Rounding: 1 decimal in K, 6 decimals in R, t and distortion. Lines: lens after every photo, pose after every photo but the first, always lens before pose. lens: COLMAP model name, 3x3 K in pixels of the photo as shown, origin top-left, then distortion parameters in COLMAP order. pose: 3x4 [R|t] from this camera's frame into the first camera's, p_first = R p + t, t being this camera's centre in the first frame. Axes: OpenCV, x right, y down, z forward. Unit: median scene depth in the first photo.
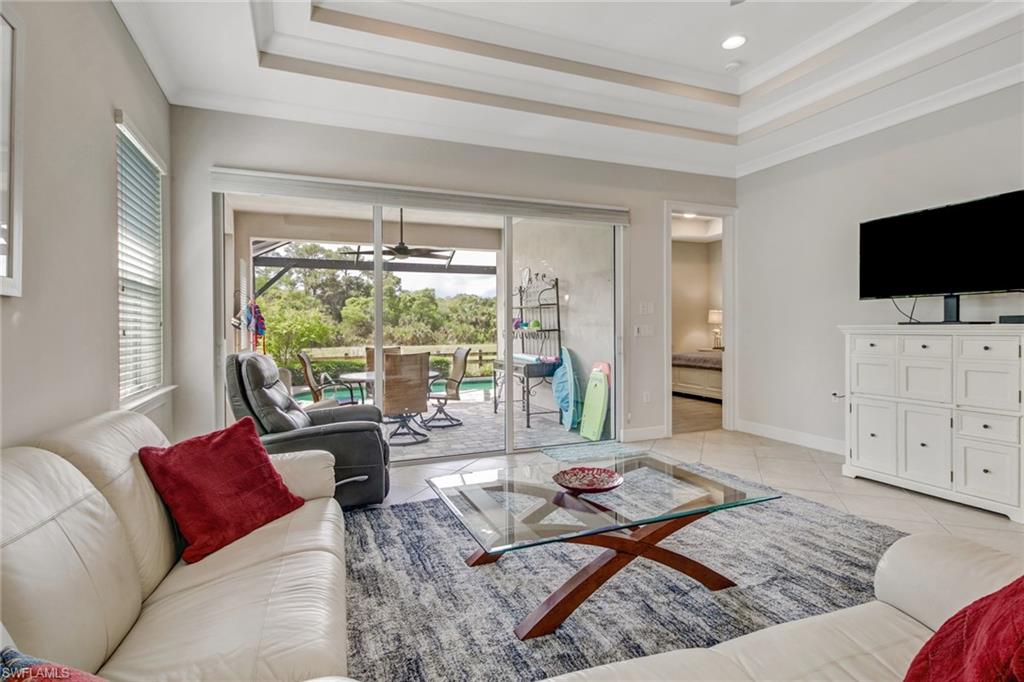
lens RADIAL K [[496.4, 0, 523.5], [0, 496.4, 334.6], [0, 0, 1]] dist [0.002192, 0.000097]
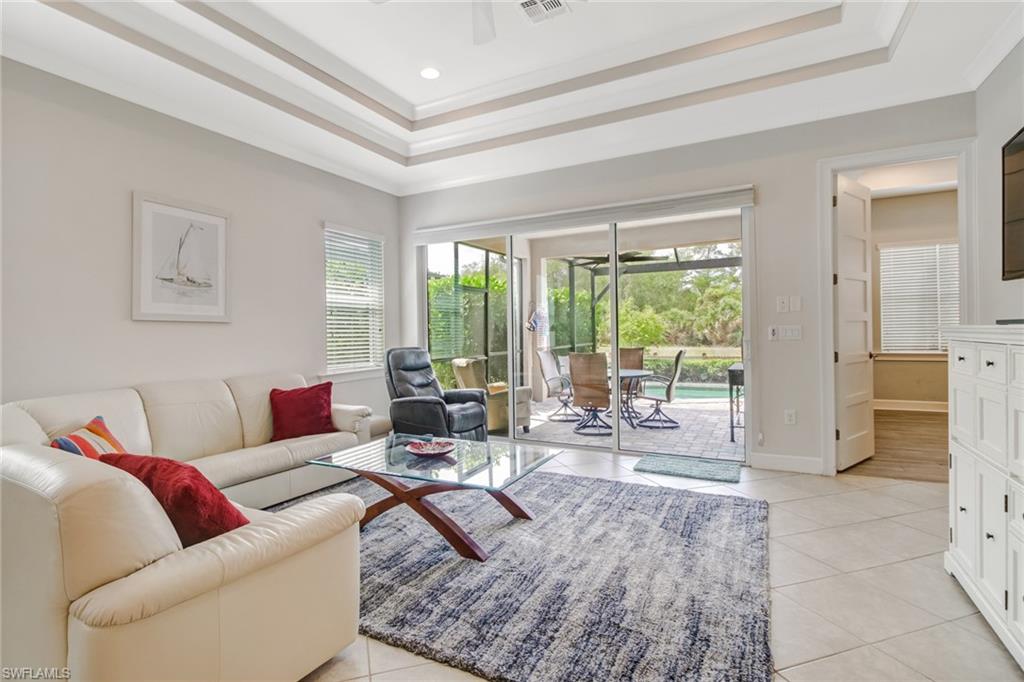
lens RADIAL K [[508.6, 0, 496.2], [0, 508.6, 337.9], [0, 0, 1]] dist [-0.002599, -0.000903]
pose [[0.619182, 0.006255, -0.785223, 0.047133], [0.001225, 0.999959, 0.008932, -0.000588], [0.785247, -0.006493, 0.619149, 0.010610]]
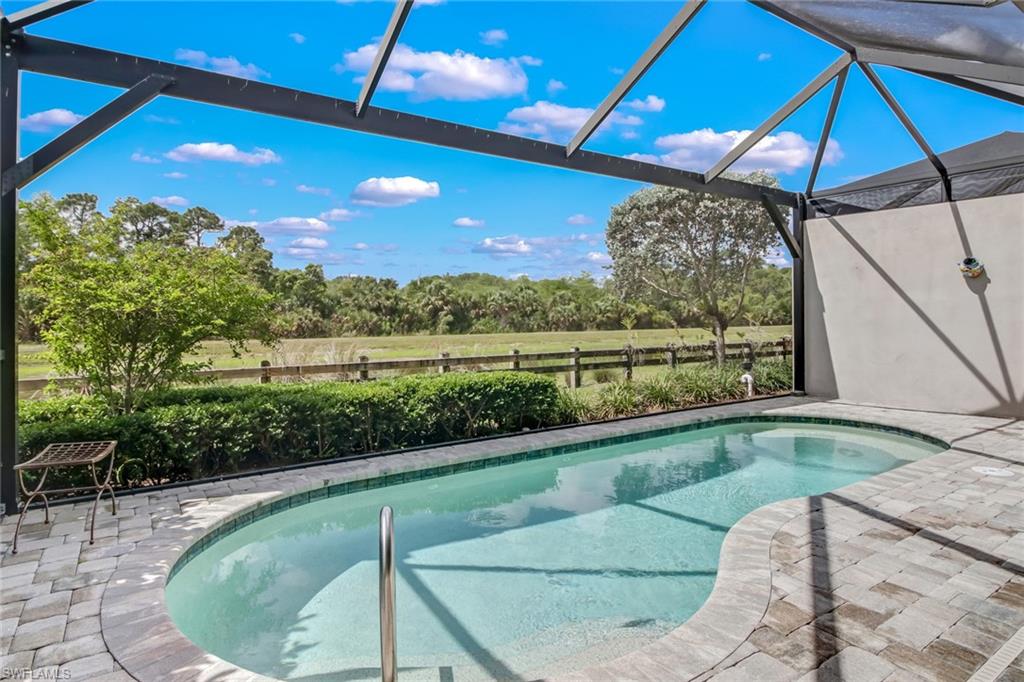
lens RADIAL K [[547.9, 0, 495.7], [0, 547.9, 346.0], [0, 0, 1]] dist [0.023244, -0.038437]
pose [[0.986713, -0.005220, 0.162391, -0.057426], [-0.001142, 0.999236, 0.039059, 0.000793], [-0.162471, -0.038726, 0.985953, 0.115392]]
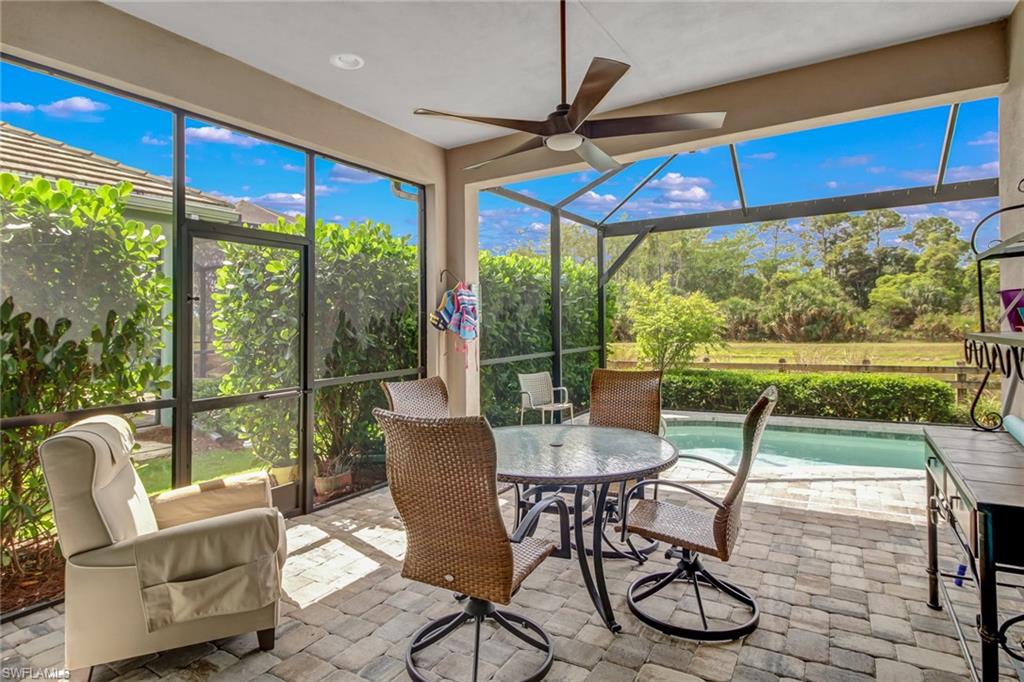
lens RADIAL K [[547.9, 0, 495.7], [0, 547.9, 346.0], [0, 0, 1]] dist [0.023244, -0.038437]
pose [[0.561226, 0.026381, -0.827242, 0.007456], [0.004960, 0.999367, 0.035235, -0.001688], [0.827648, -0.023878, 0.560740, 0.072007]]
